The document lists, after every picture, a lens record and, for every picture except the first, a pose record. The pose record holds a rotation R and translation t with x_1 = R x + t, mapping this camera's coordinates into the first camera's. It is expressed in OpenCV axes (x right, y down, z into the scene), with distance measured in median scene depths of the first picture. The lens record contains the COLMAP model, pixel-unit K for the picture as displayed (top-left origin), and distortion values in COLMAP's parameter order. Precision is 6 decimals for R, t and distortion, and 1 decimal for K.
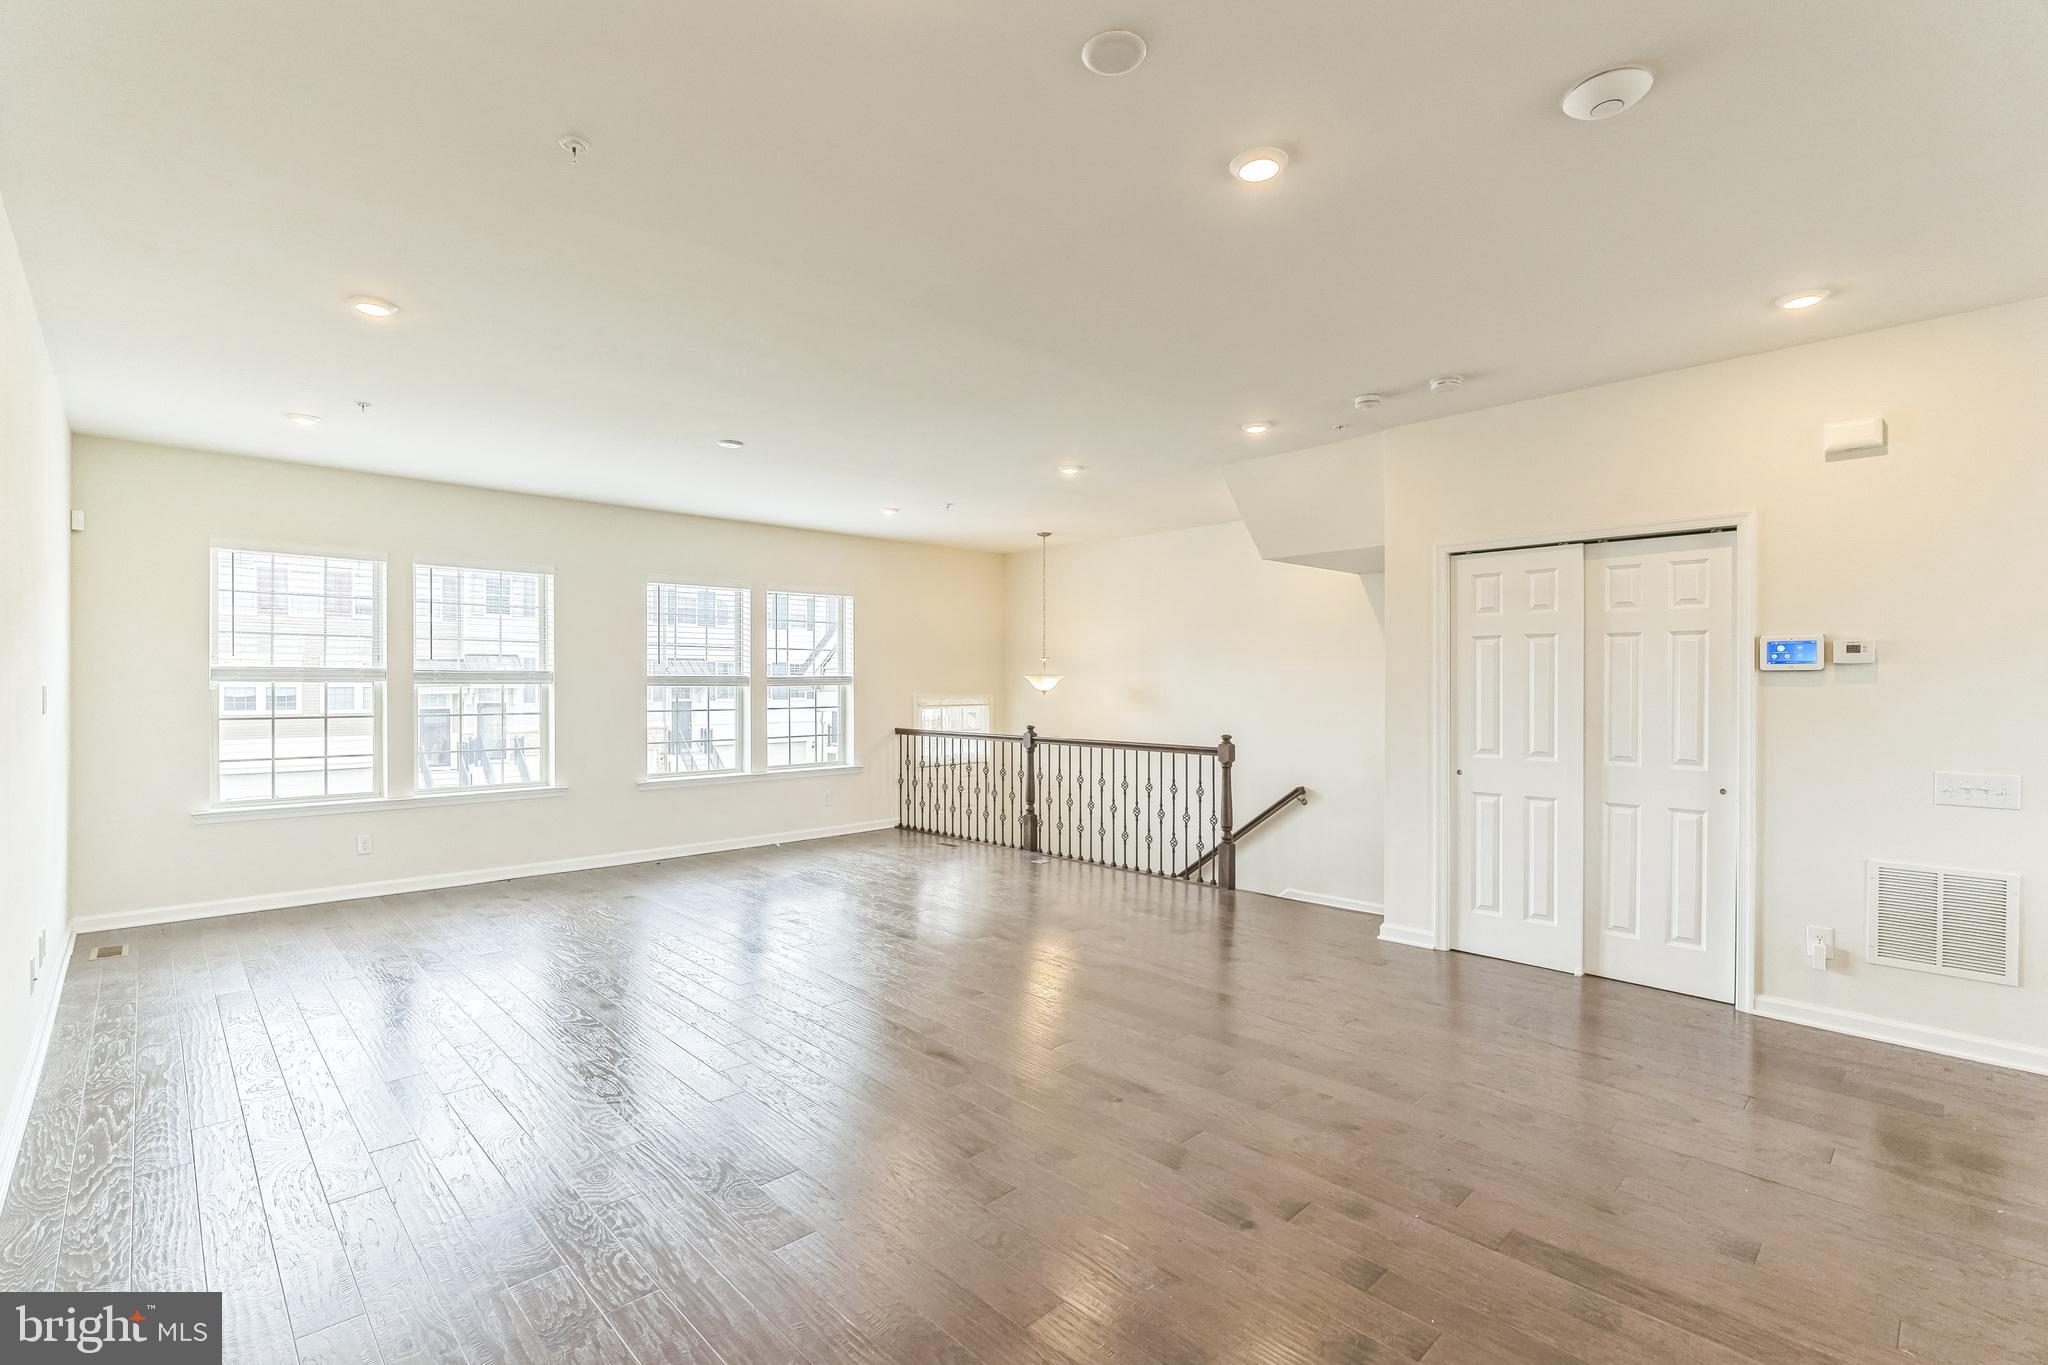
lens RADIAL K [[930.2, 0, 1020.7], [0, 930.2, 682.5], [0, 0, 1]] dist [-0.009223, 0.002969]
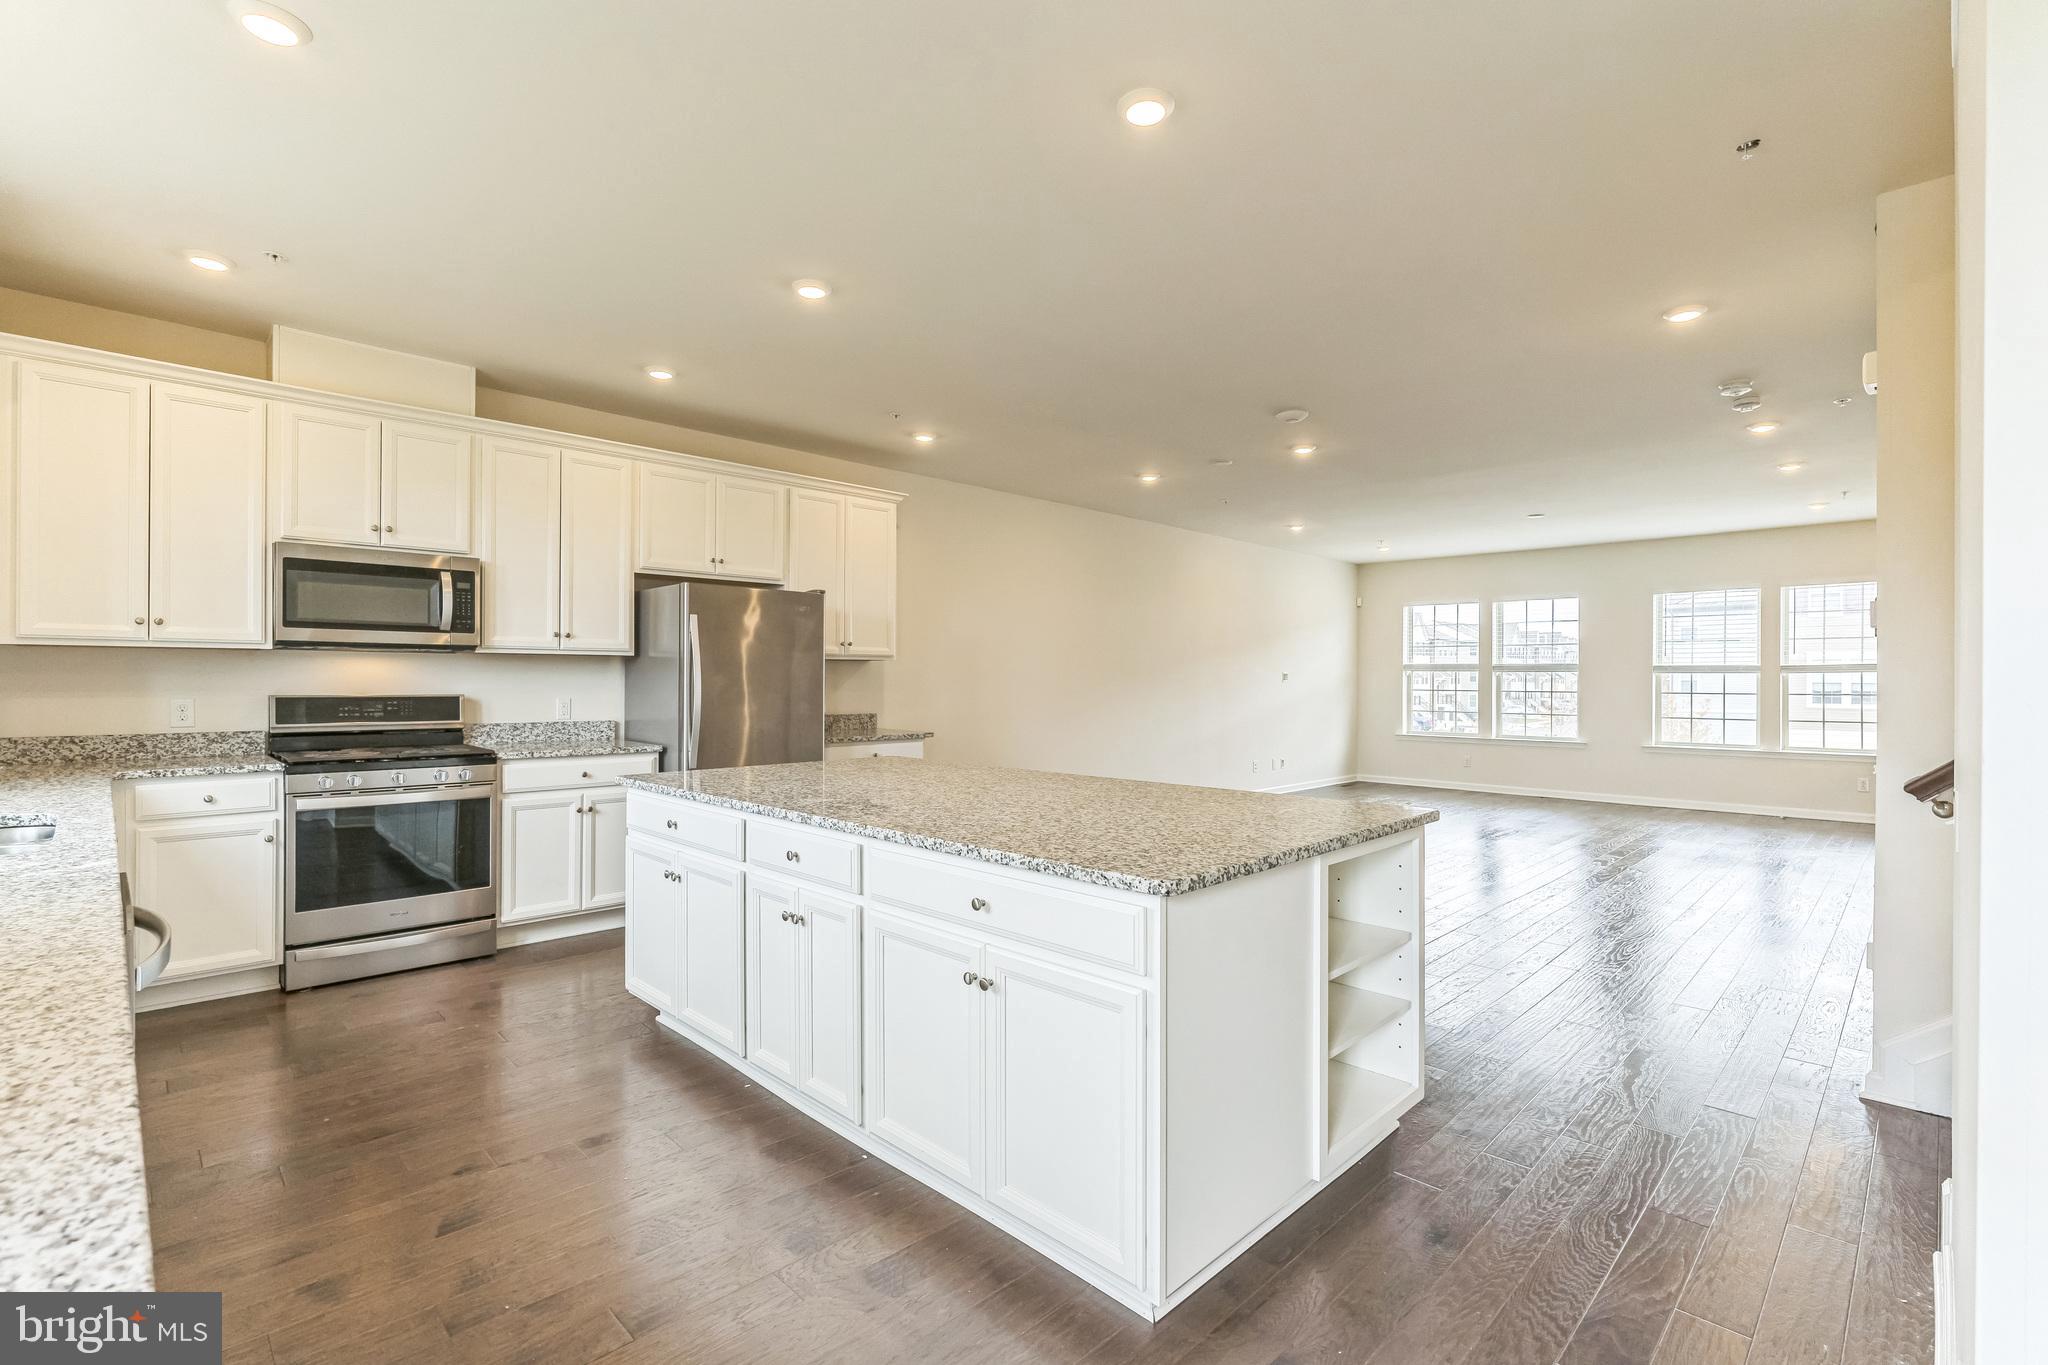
lens RADIAL K [[930.2, 0, 1024.2], [0, 930.2, 673.5], [0, 0, 1]] dist [-0.009223, 0.002969]
pose [[0.012750, -0.009727, -0.999871, 1.209763], [-0.000894, 0.999952, -0.009740, 0.024706], [0.999918, 0.001018, 0.012741, 0.118319]]
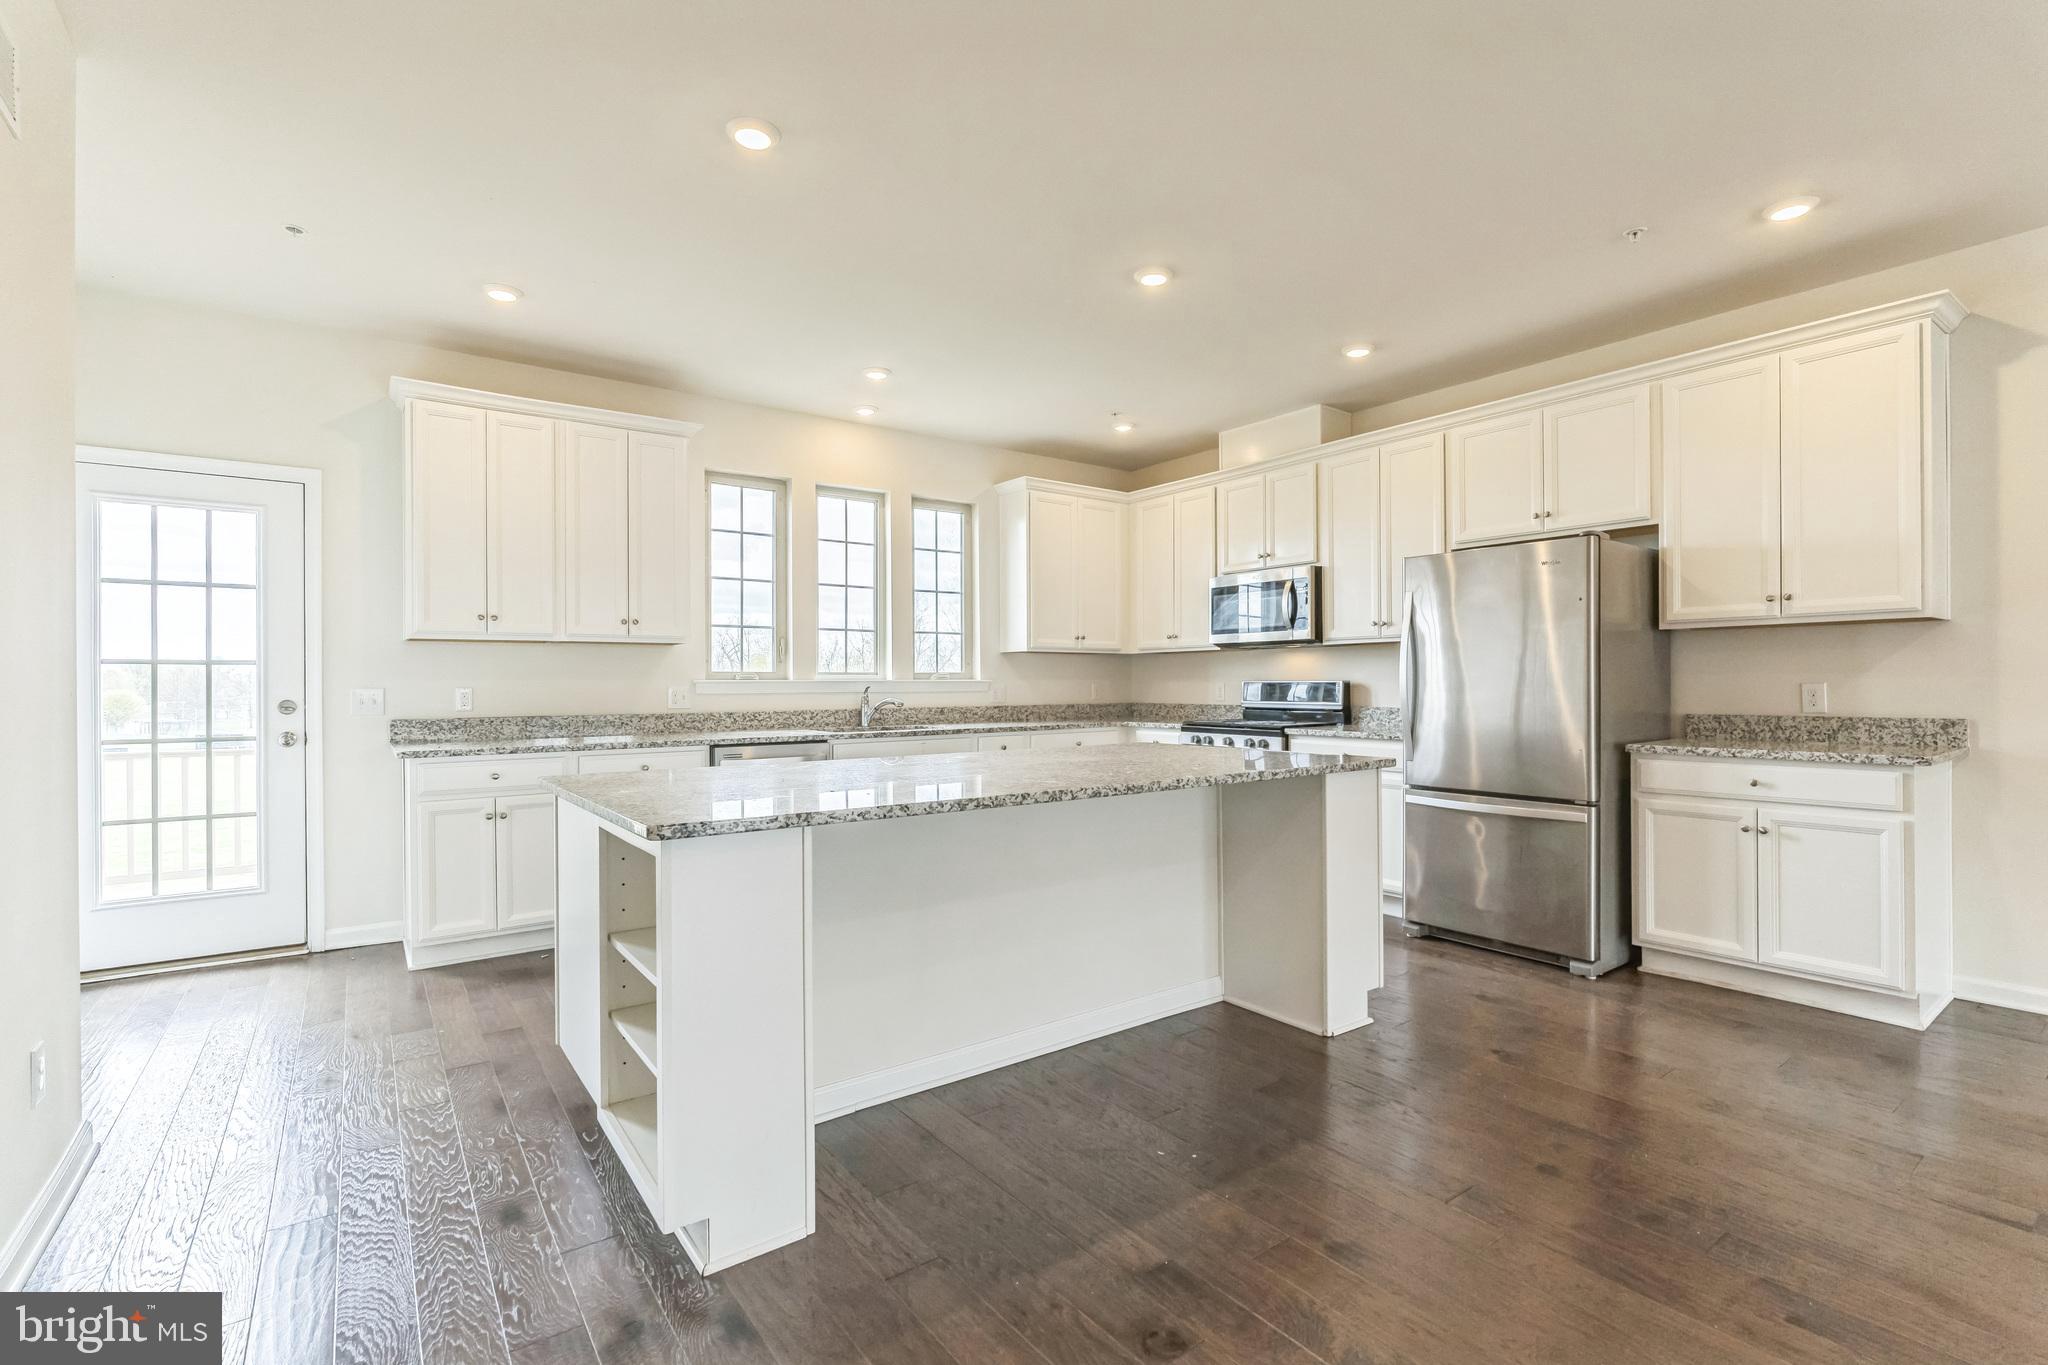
lens RADIAL K [[930.2, 0, 1021.9], [0, 930.2, 676.3], [0, 0, 1]] dist [-0.009223, 0.002969]
pose [[-0.989708, 0.004298, 0.143035, 0.544819], [0.003019, 0.999953, -0.009160, 0.039572], [-0.143068, -0.008634, -0.989675, 0.654709]]
